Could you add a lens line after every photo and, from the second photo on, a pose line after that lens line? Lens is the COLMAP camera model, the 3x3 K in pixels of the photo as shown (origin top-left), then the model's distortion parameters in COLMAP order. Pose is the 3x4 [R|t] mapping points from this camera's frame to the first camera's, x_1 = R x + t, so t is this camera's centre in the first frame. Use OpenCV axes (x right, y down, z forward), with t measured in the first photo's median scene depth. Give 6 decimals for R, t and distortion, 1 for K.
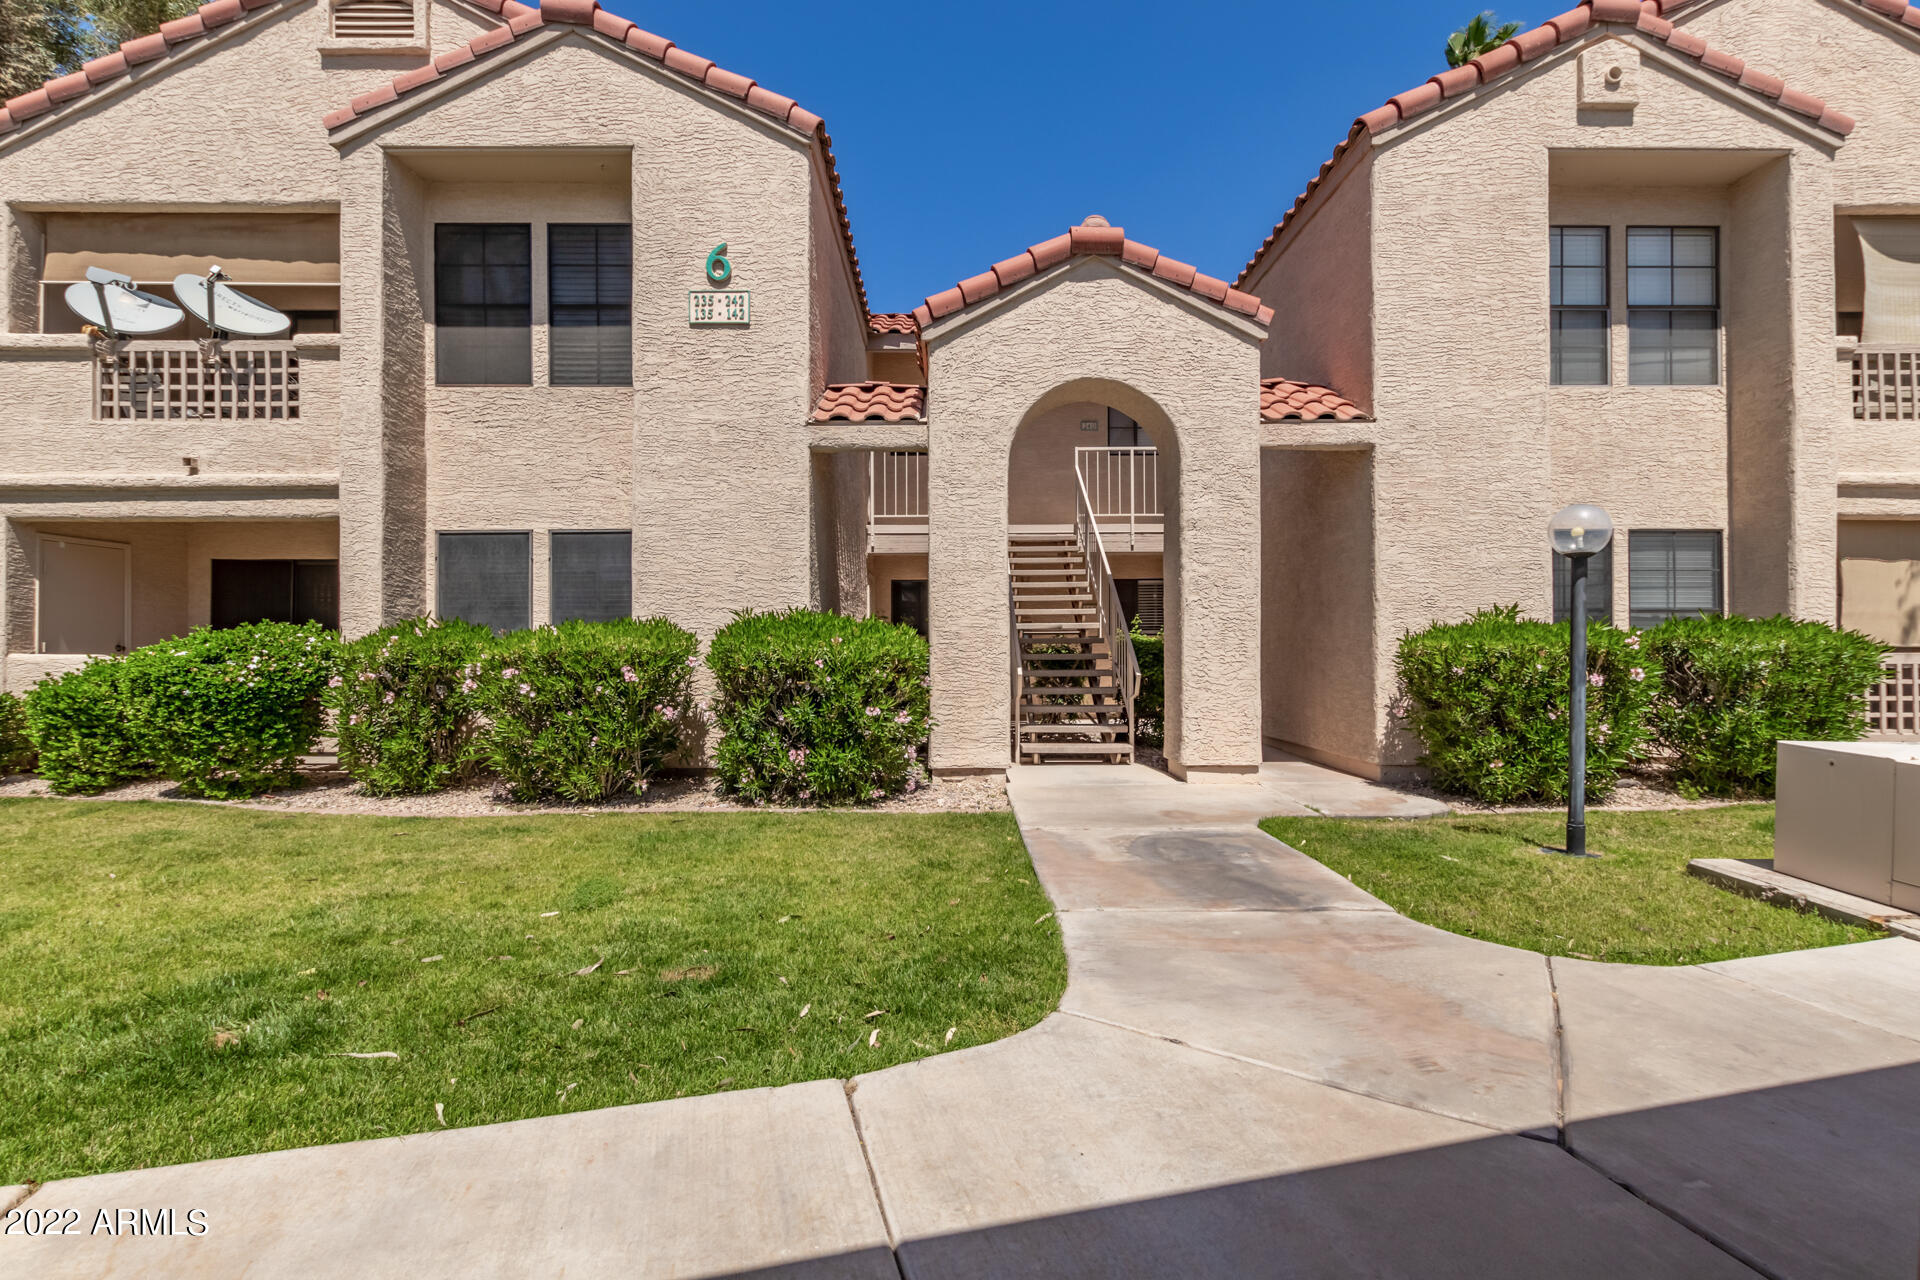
lens RADIAL K [[891.6, 0, 957.0], [0, 891.6, 644.5], [0, 0, 1]] dist [0.002746, -0.002294]
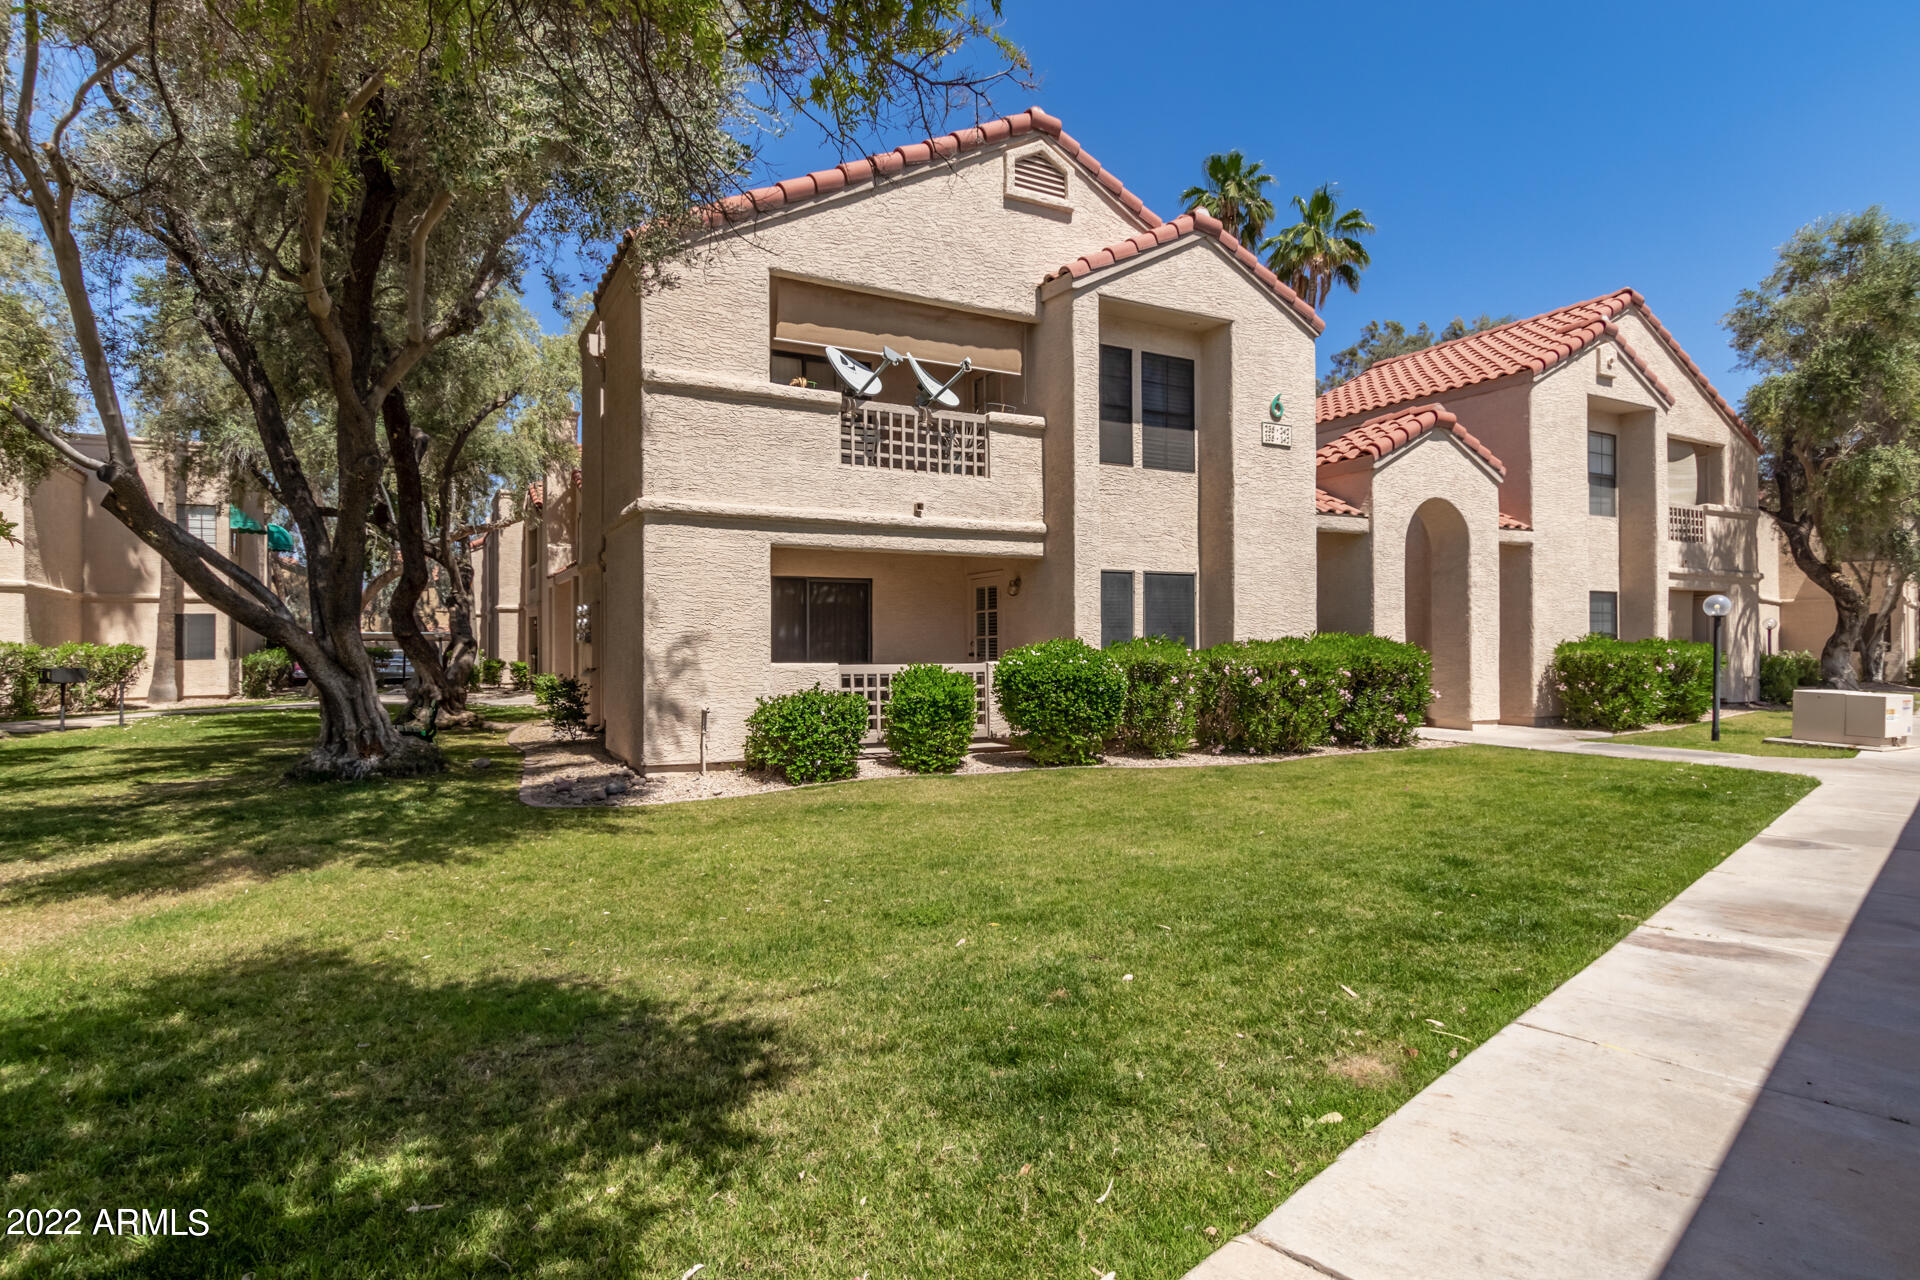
lens RADIAL K [[984.2, 0, 965.7], [0, 984.2, 635.5], [0, 0, 1]] dist [-0.003550, 0.000564]
pose [[0.883622, 0.004878, 0.468175, -1.429500], [-0.003306, 0.999986, -0.004178, -0.020319], [-0.468188, 0.002144, 0.883626, -0.230836]]
